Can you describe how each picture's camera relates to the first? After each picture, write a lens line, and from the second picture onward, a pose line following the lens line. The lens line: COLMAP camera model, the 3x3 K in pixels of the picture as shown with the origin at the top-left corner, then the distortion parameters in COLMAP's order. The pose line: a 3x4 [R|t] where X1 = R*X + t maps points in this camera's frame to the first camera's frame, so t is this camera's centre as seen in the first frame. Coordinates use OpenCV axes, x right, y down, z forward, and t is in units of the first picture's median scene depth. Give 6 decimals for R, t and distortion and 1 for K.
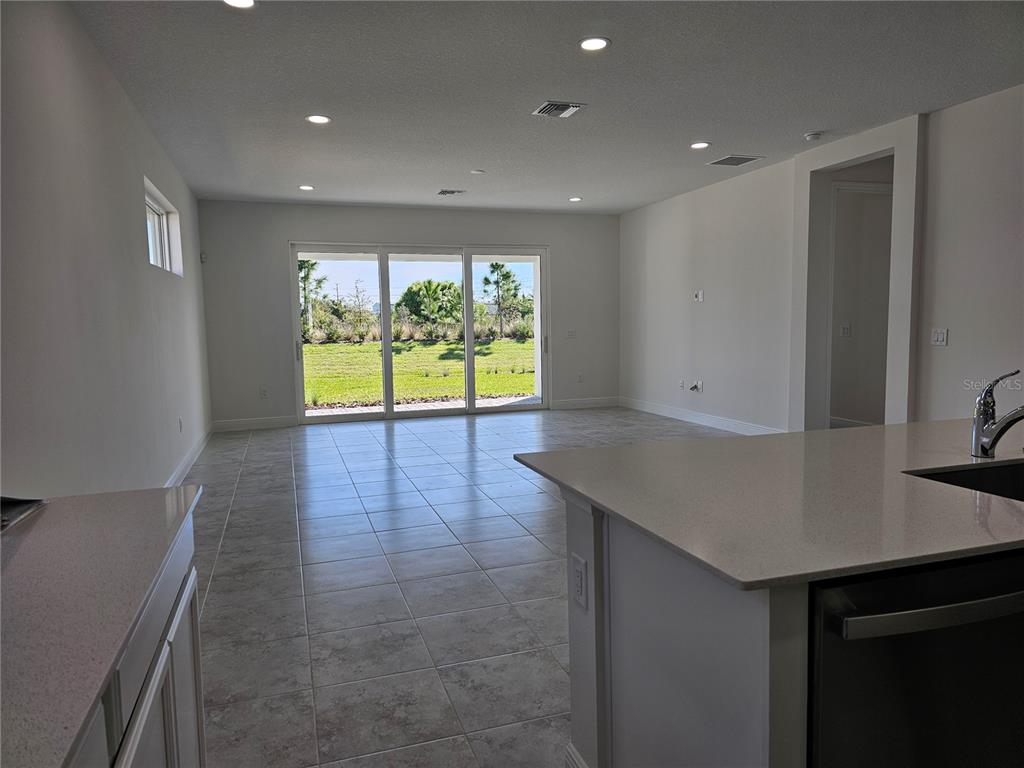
lens RADIAL K [[687.6, 0, 512.0], [0, 687.6, 384.0], [0, 0, 1]] dist [0.004258, -0.000120]
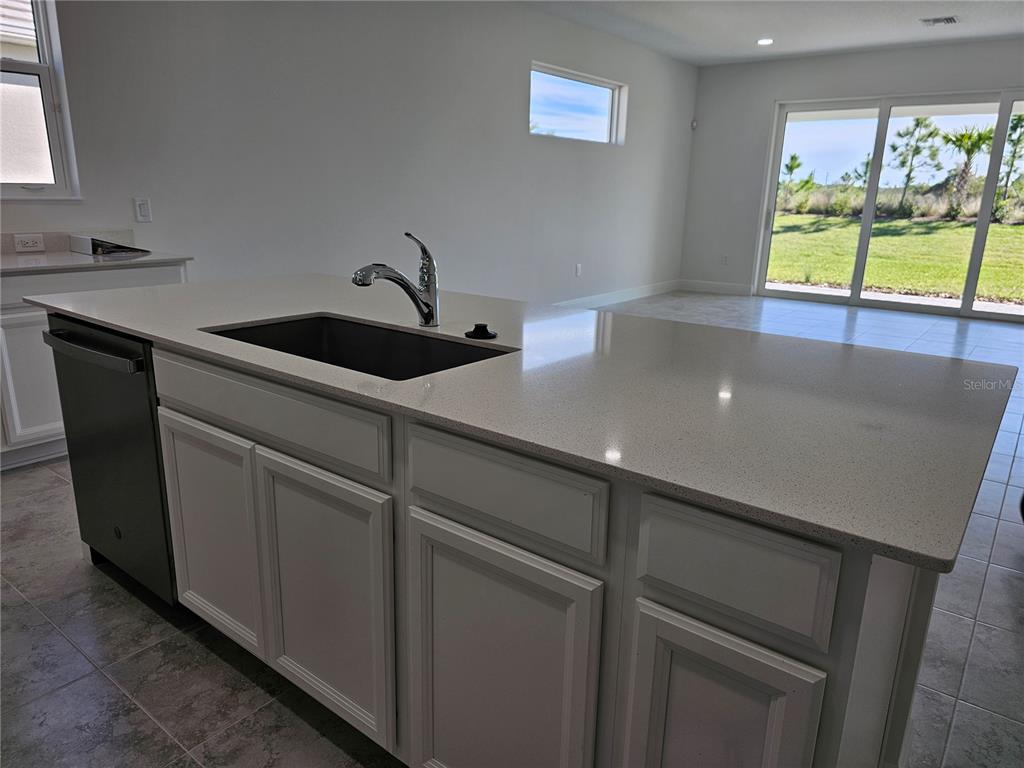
lens RADIAL K [[687.6, 0, 512.0], [0, 687.6, 384.0], [0, 0, 1]] dist [0.004258, -0.000120]
pose [[0.557395, 0.255302, -0.790020, 0.325036], [-0.108466, 0.965785, 0.235575, -0.013952], [0.823132, -0.045618, 0.566015, 0.134225]]
